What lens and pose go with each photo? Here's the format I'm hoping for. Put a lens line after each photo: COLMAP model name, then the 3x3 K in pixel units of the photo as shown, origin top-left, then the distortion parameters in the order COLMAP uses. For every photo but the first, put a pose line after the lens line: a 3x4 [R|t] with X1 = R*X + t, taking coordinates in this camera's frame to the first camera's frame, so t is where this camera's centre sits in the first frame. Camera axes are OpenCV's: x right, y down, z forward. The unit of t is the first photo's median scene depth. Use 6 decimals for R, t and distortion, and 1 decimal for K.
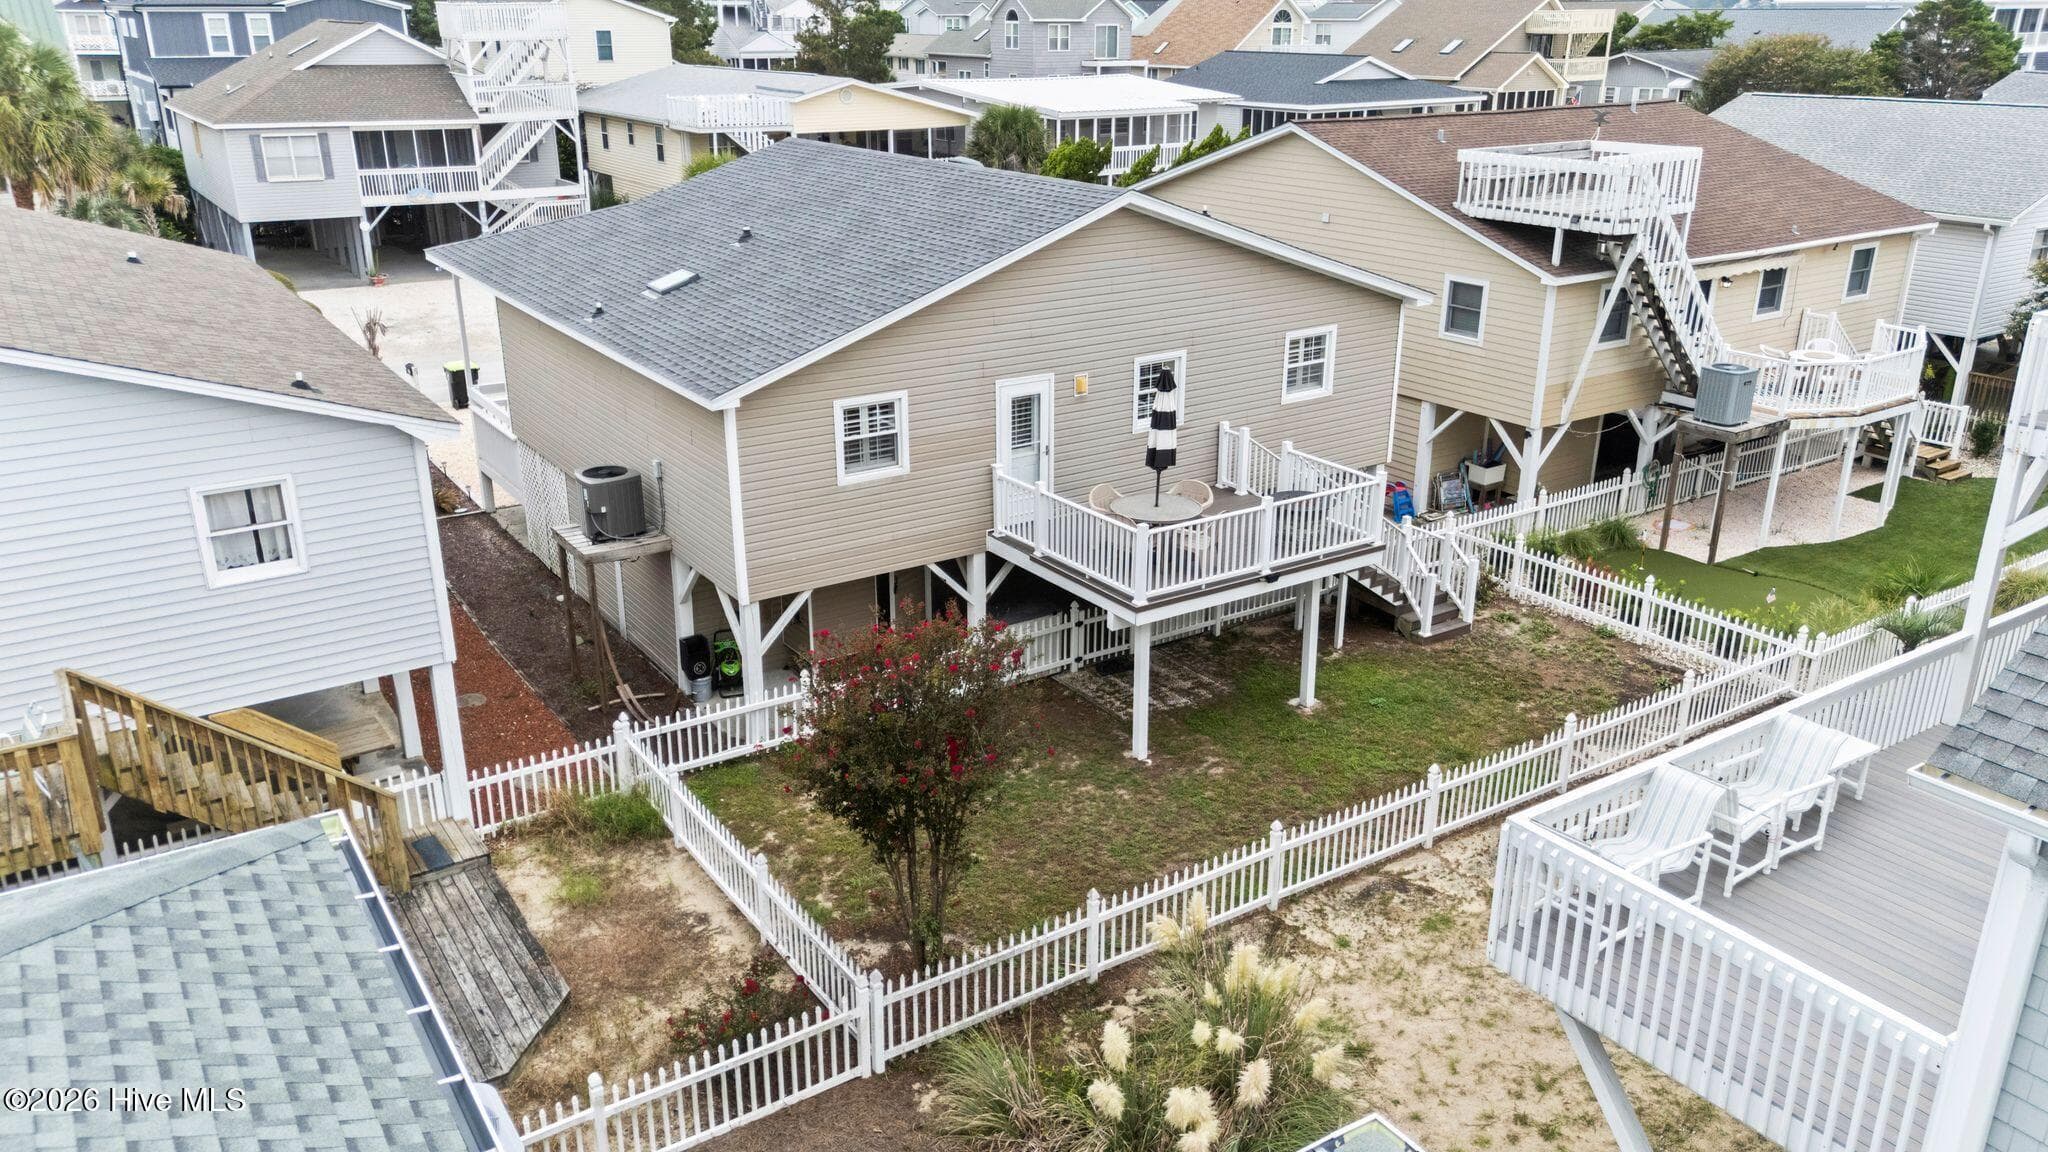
lens RADIAL K [[1509.5, 0, 1034.5], [0, 1509.5, 572.3], [0, 0, 1]] dist [0.038278, -0.000356]
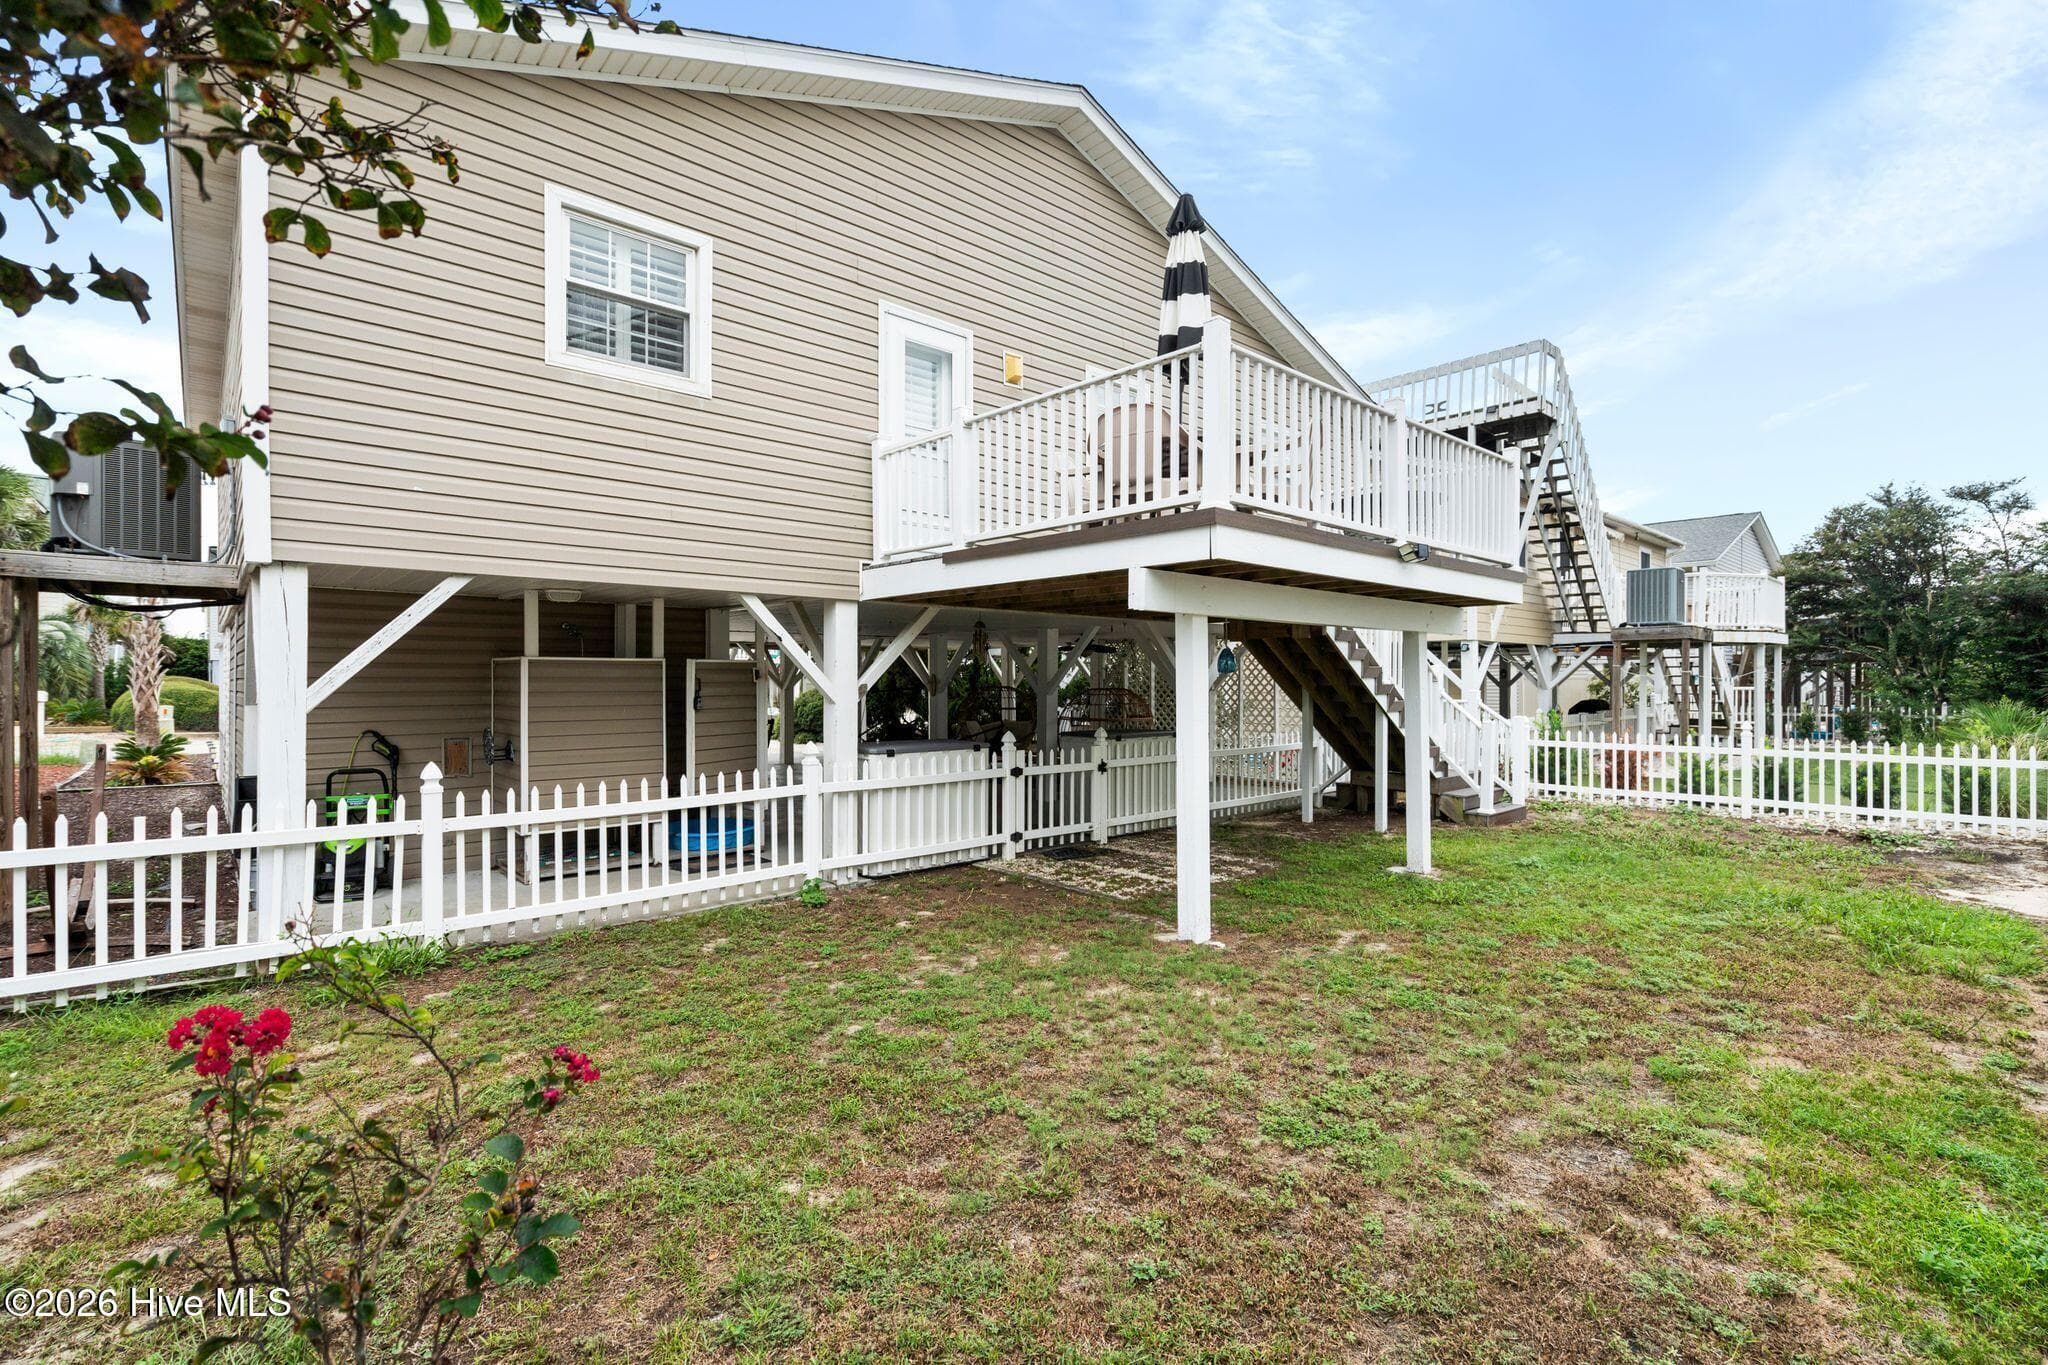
lens RADIAL K [[921.2, 0, 1033.3], [0, 921.2, 675.8], [0, 0, 1]] dist [-0.005321, 0.002413]
pose [[0.989858, -0.005711, 0.141945, -0.017185], [0.055364, 0.935694, -0.348441, 0.136942], [-0.130828, 0.352766, 0.926521, 0.691345]]
